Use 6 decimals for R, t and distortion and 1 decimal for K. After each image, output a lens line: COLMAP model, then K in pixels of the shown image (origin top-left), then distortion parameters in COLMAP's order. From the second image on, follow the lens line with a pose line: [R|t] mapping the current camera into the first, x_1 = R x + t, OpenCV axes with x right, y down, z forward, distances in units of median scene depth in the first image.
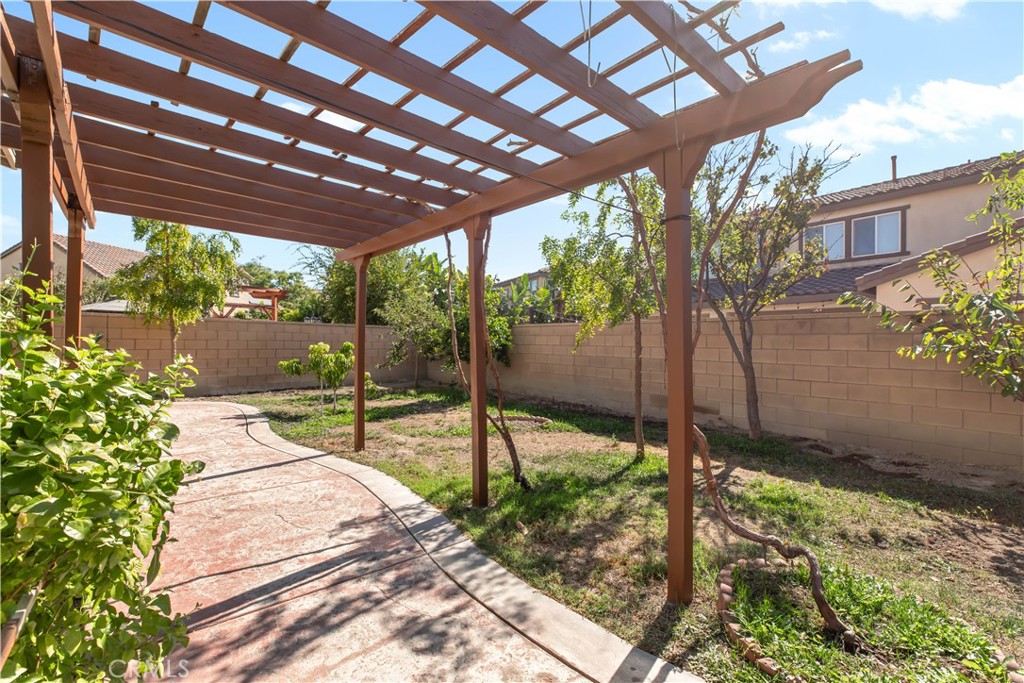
lens RADIAL K [[474.0, 0, 512.0], [0, 474.0, 341.5], [0, 0, 1]] dist [-0.000147, 0.000079]
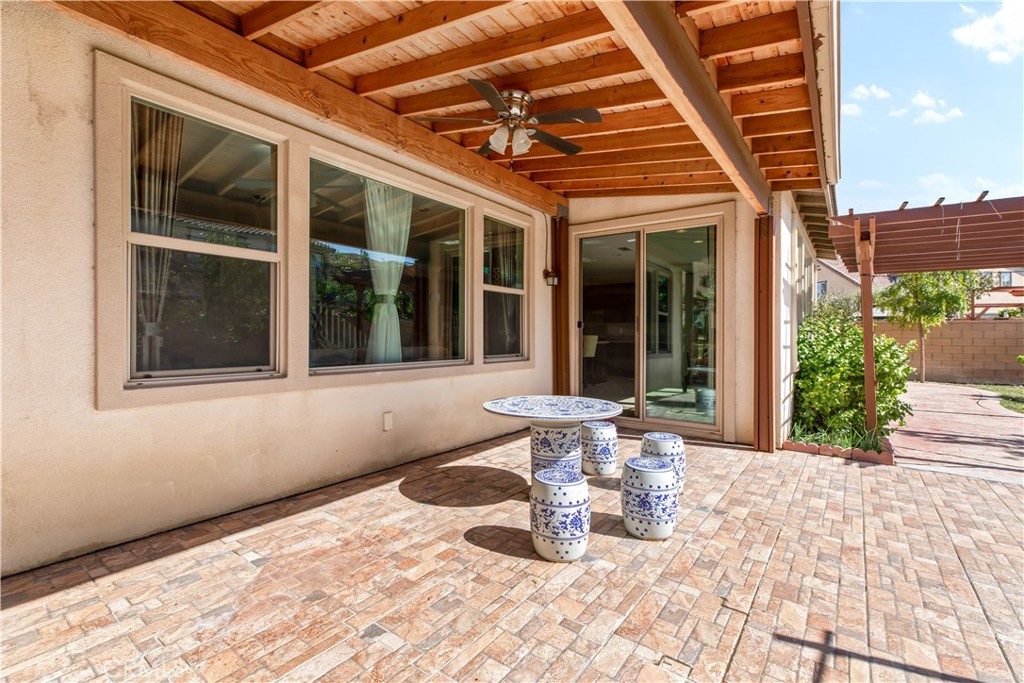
lens RADIAL K [[460.0, 0, 512.0], [0, 460.0, 341.5], [0, 0, 1]] dist [0.013904, 0.000351]
pose [[0.214371, -0.004717, -0.976741, 0.318398], [0.001913, 0.999988, -0.004410, 0.008752], [0.976751, -0.000923, 0.214377, -0.411156]]
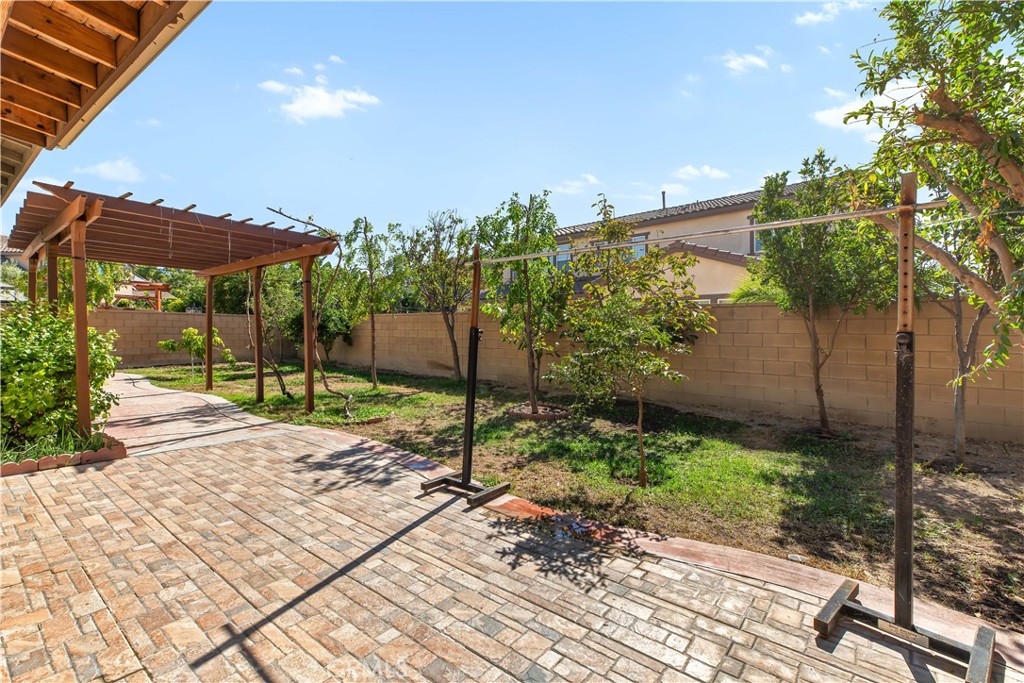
lens RADIAL K [[462.7, 0, 512.0], [0, 462.7, 328.5], [0, 0, 1]] dist [0.003405, 0.000532]
pose [[0.983937, -0.004251, 0.178465, 0.246976], [0.004095, 0.999991, 0.001243, 0.005391], [-0.178469, -0.000492, 0.983945, -0.453390]]
